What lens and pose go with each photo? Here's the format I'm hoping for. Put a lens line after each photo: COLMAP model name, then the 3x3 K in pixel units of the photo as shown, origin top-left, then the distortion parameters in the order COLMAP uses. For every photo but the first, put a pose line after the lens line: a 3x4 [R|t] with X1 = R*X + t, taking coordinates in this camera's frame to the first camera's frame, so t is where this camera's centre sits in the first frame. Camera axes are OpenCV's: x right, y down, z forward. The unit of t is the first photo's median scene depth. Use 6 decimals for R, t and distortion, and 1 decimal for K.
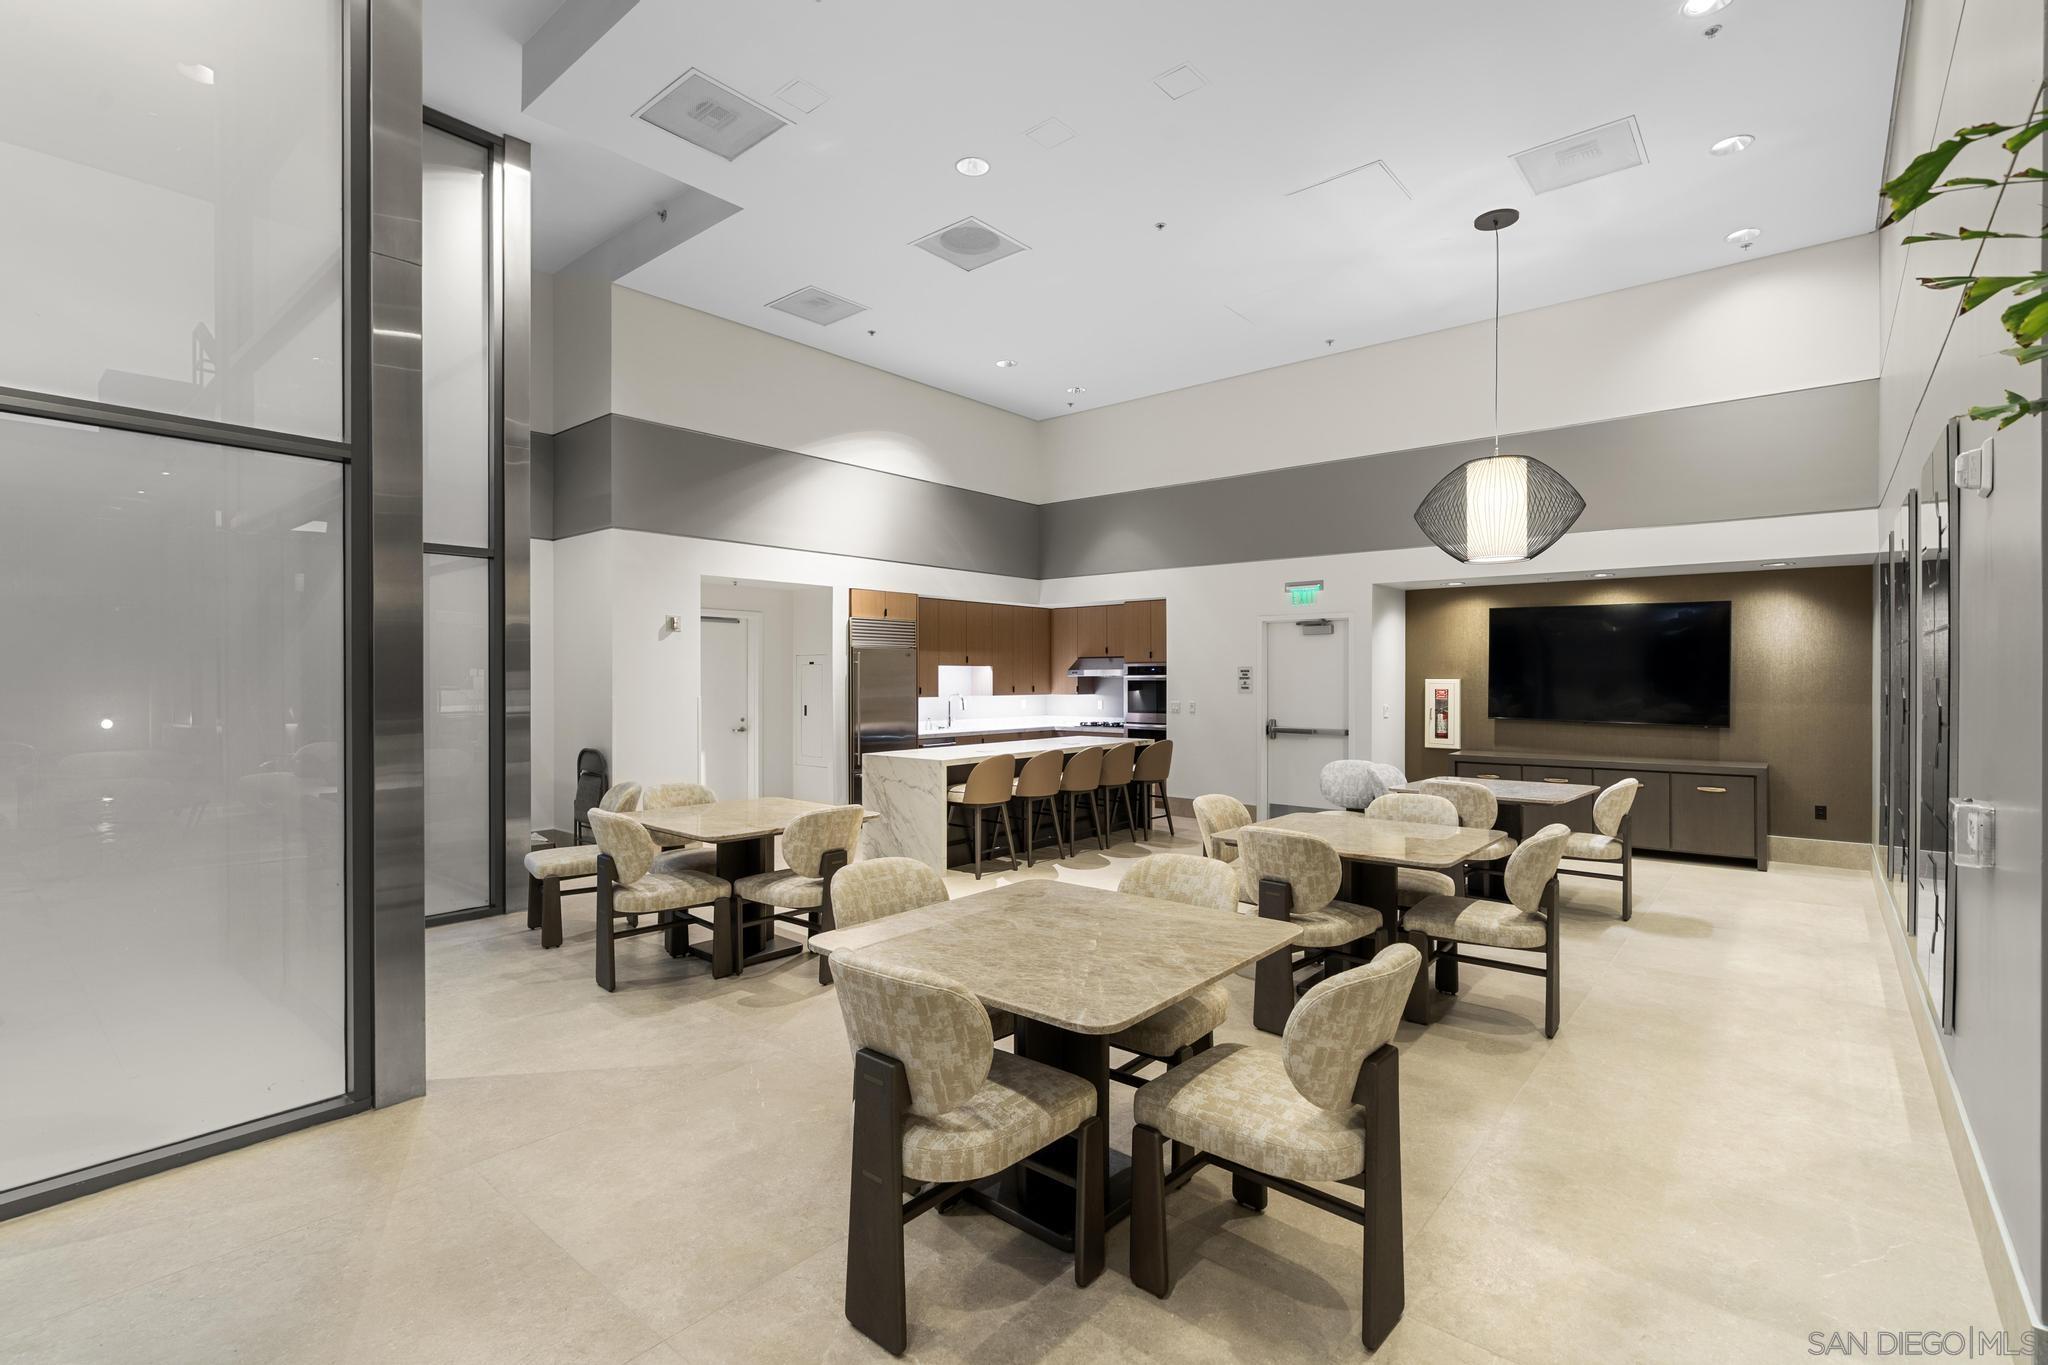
lens RADIAL K [[936.0, 0, 1069.6], [0, 936.0, 679.4], [0, 0, 1]] dist [-0.041762, 0.000077]
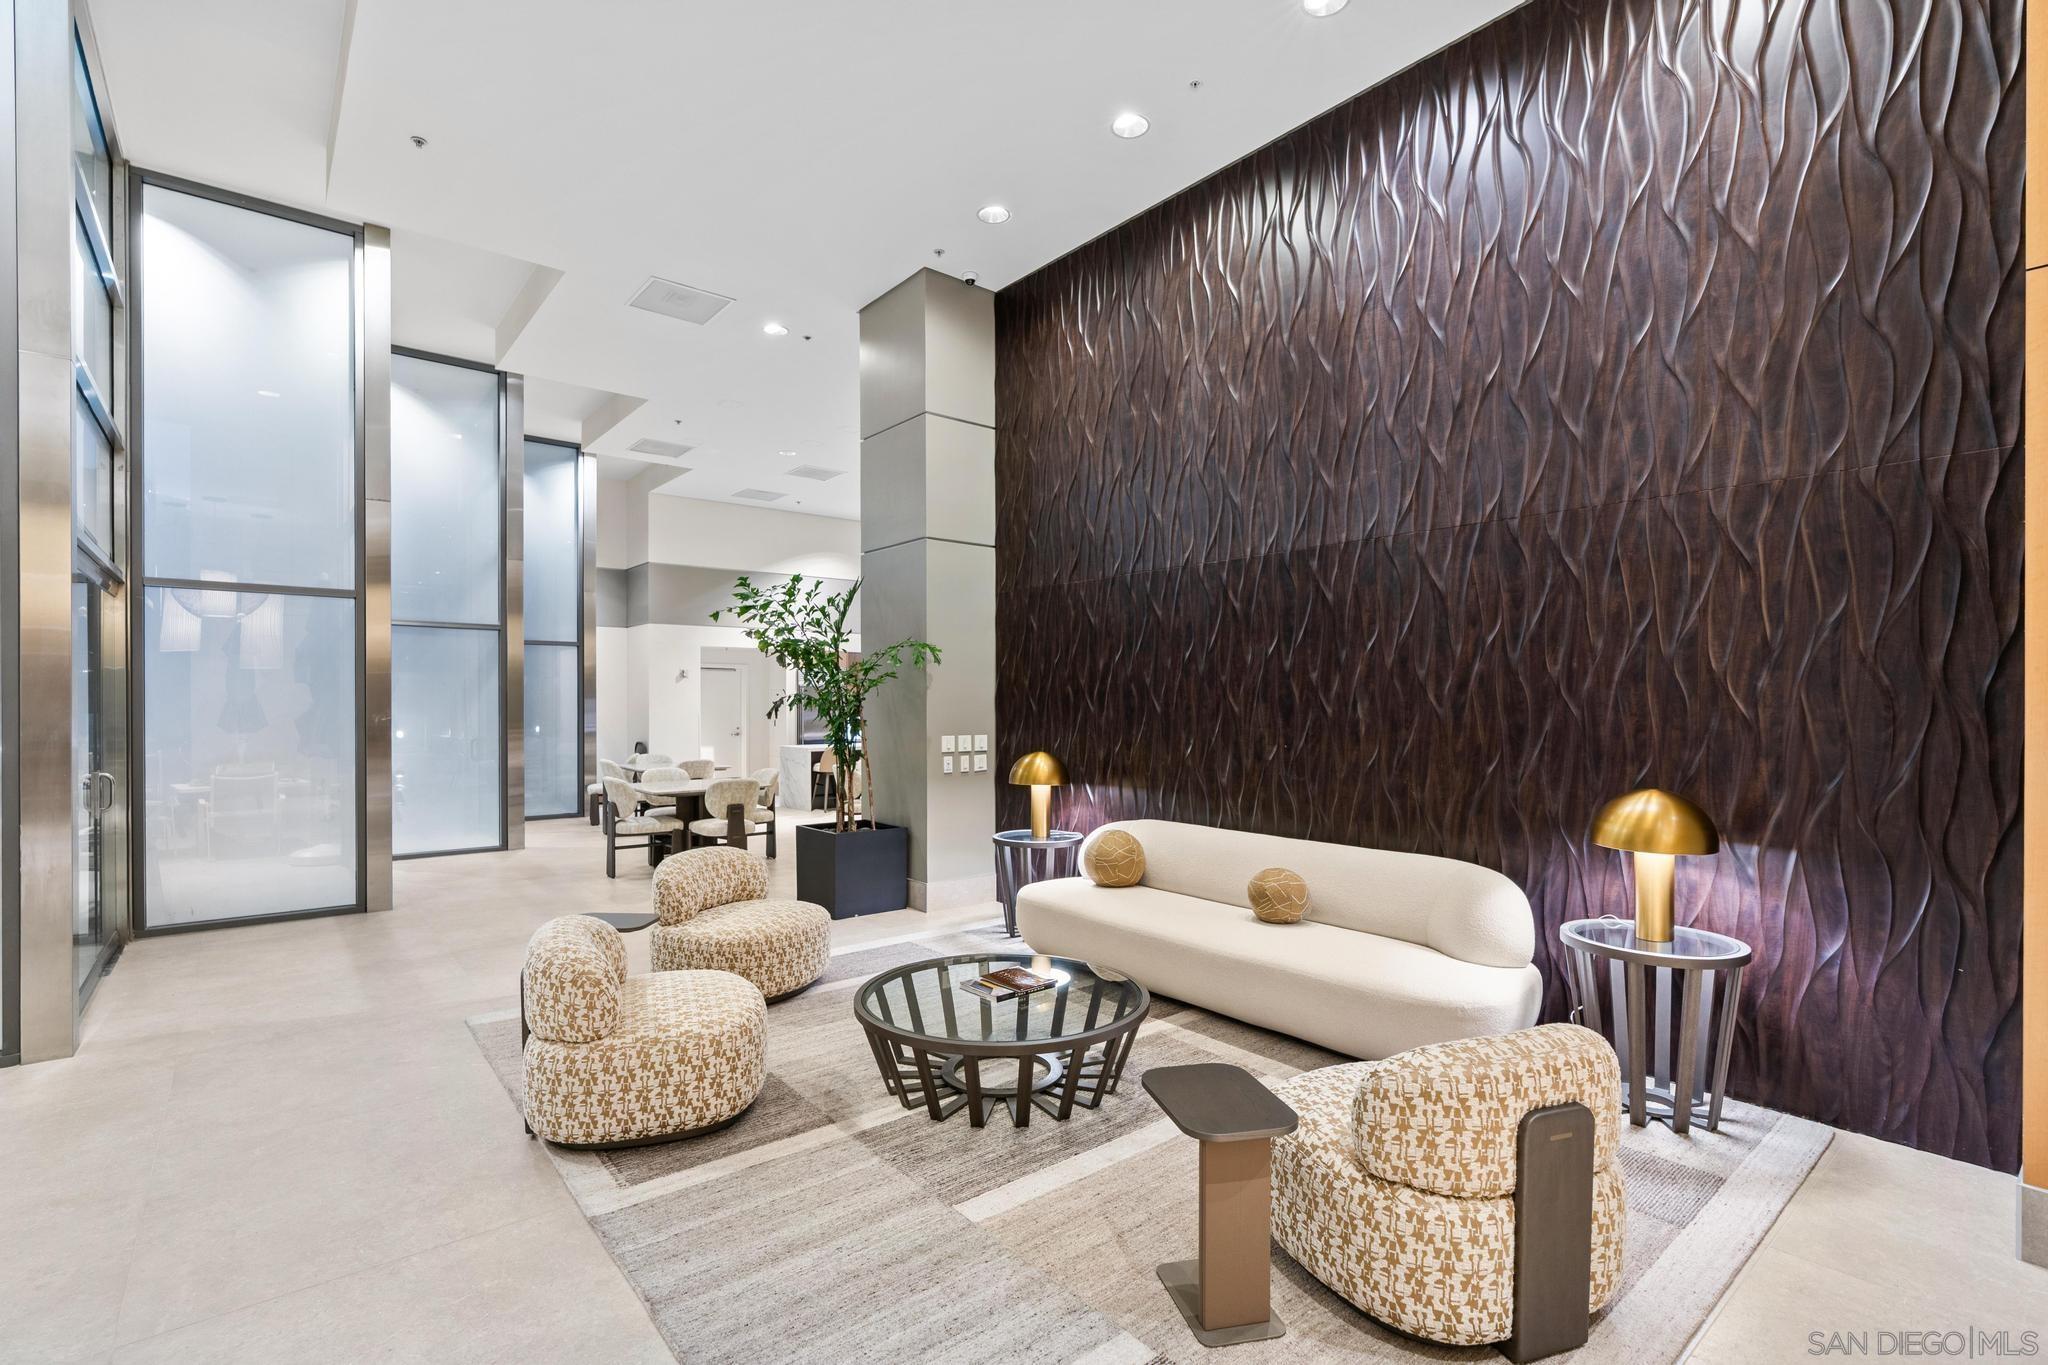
lens RADIAL K [[936.9, 0, 1029.6], [0, 936.9, 698.1], [0, 0, 1]] dist [-0.045380, -0.000059]
pose [[0.978568, 0.004370, -0.205879, 0.651357], [-0.006089, 0.999952, -0.007717, -0.002003], [0.205835, 0.008805, 0.978547, -0.685855]]
